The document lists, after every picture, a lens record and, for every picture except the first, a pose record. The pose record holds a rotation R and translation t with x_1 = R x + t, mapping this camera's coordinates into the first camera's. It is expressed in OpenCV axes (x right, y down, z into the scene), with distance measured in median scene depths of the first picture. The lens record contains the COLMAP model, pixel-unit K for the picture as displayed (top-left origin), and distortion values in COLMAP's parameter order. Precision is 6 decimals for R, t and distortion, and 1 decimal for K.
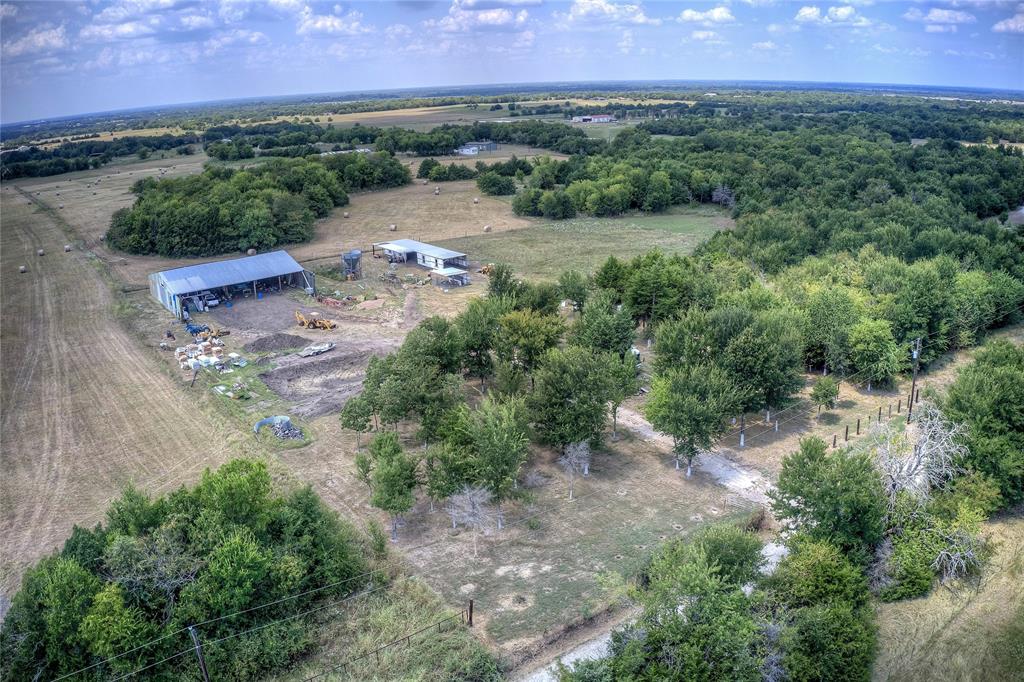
lens RADIAL K [[805.3, 0, 514.6], [0, 805.3, 334.6], [0, 0, 1]] dist [-0.202409, 0.030372]
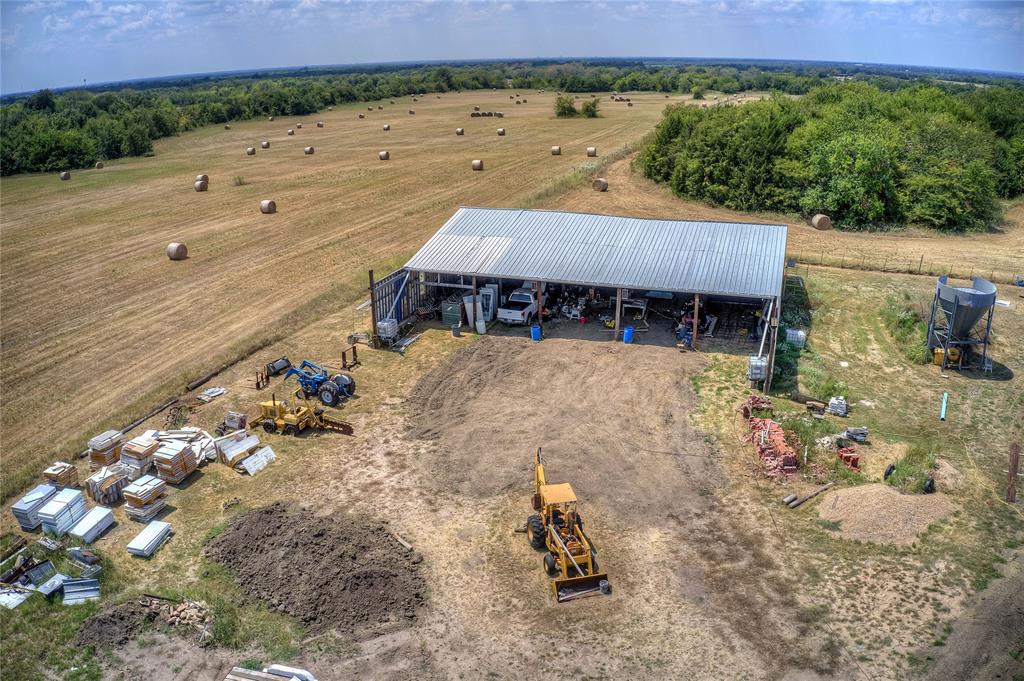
lens RADIAL K [[807.7, 0, 513.1], [0, 807.7, 333.4], [0, 0, 1]] dist [-0.200016, 0.020862]
pose [[0.548739, 0.297471, -0.781279, -0.051116], [-0.252941, 0.949826, 0.183989, -0.071742], [0.796810, 0.096656, 0.596449, 0.523467]]
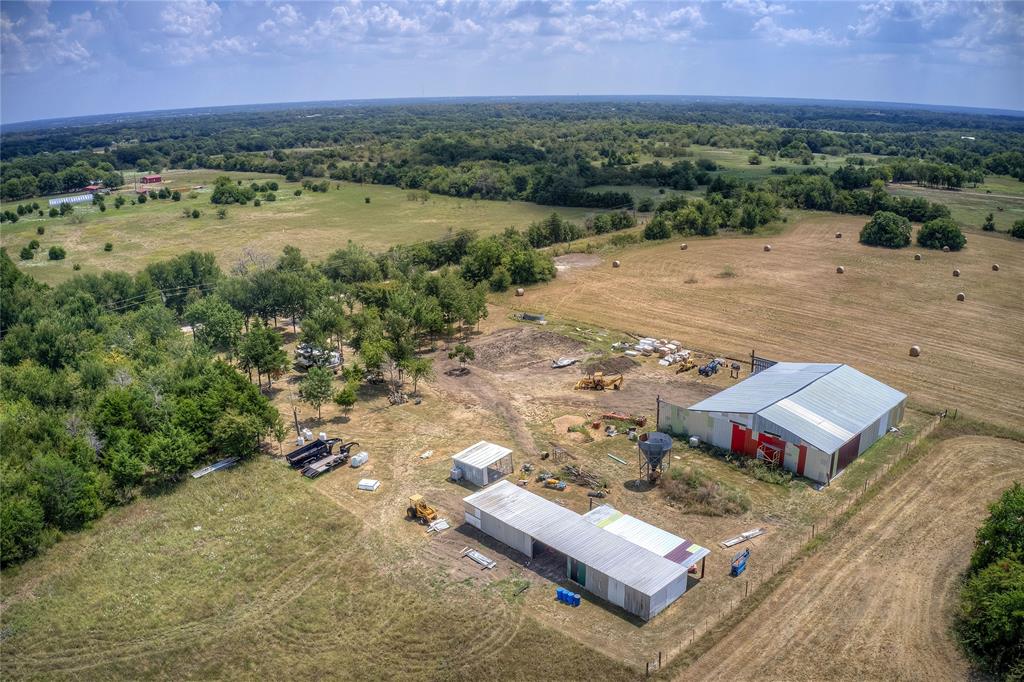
lens RADIAL K [[805.3, 0, 514.6], [0, 805.3, 334.6], [0, 0, 1]] dist [-0.202409, 0.030372]
pose [[-0.992797, 0.074959, -0.093461, -0.041442], [0.007705, 0.818428, 0.574557, -0.384955], [0.119559, 0.569698, -0.813111, 1.087523]]
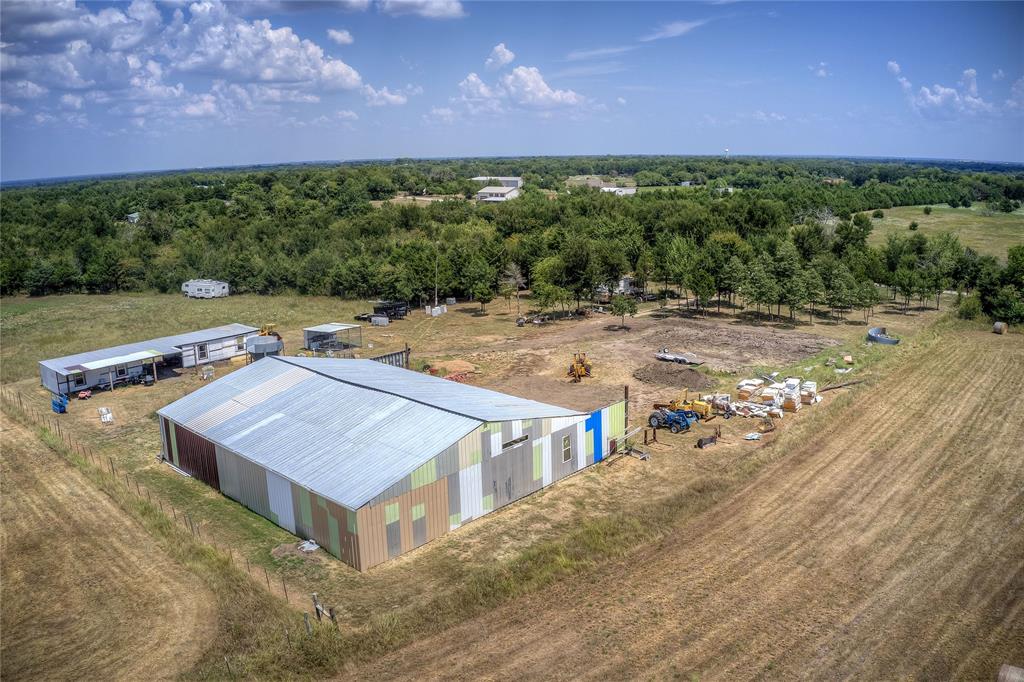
lens RADIAL K [[805.3, 0, 514.6], [0, 805.3, 334.6], [0, 0, 1]] dist [-0.202409, 0.030372]
pose [[-0.181791, -0.184265, 0.965919, -0.538543], [0.325016, 0.915820, 0.235877, -0.130704], [-0.928071, 0.356819, -0.106599, 0.694706]]
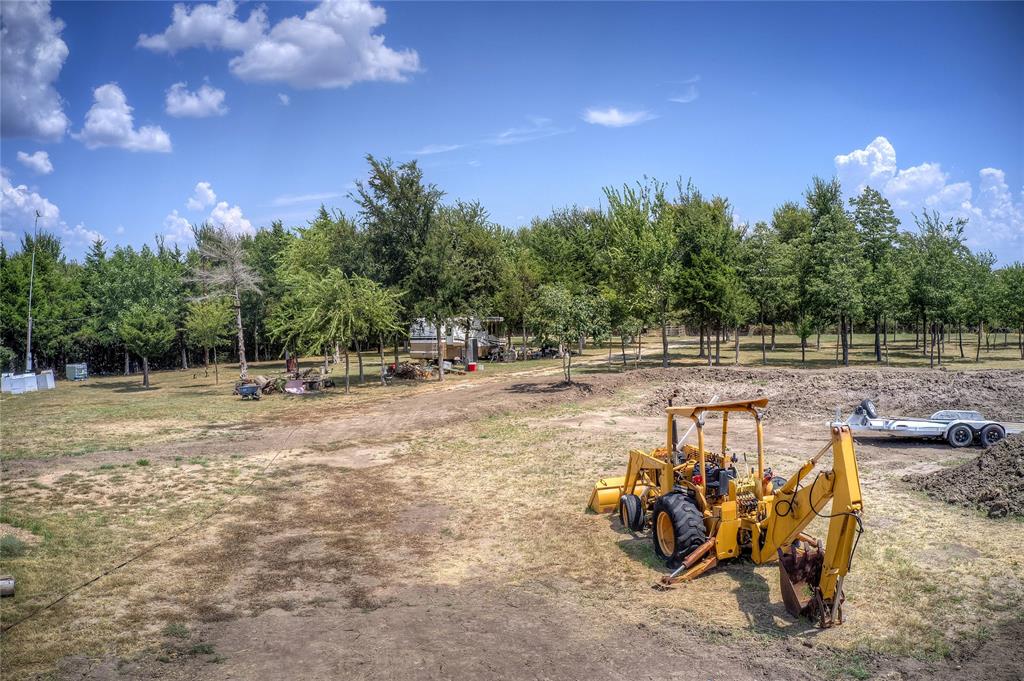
lens RADIAL K [[805.3, 0, 514.6], [0, 805.3, 334.1], [0, 0, 1]] dist [-0.202409, 0.030372]
pose [[-0.516900, -0.006629, 0.856020, -0.200024], [0.286763, 0.940854, 0.180445, -0.036588], [-0.806587, 0.338747, -0.484426, 0.663590]]
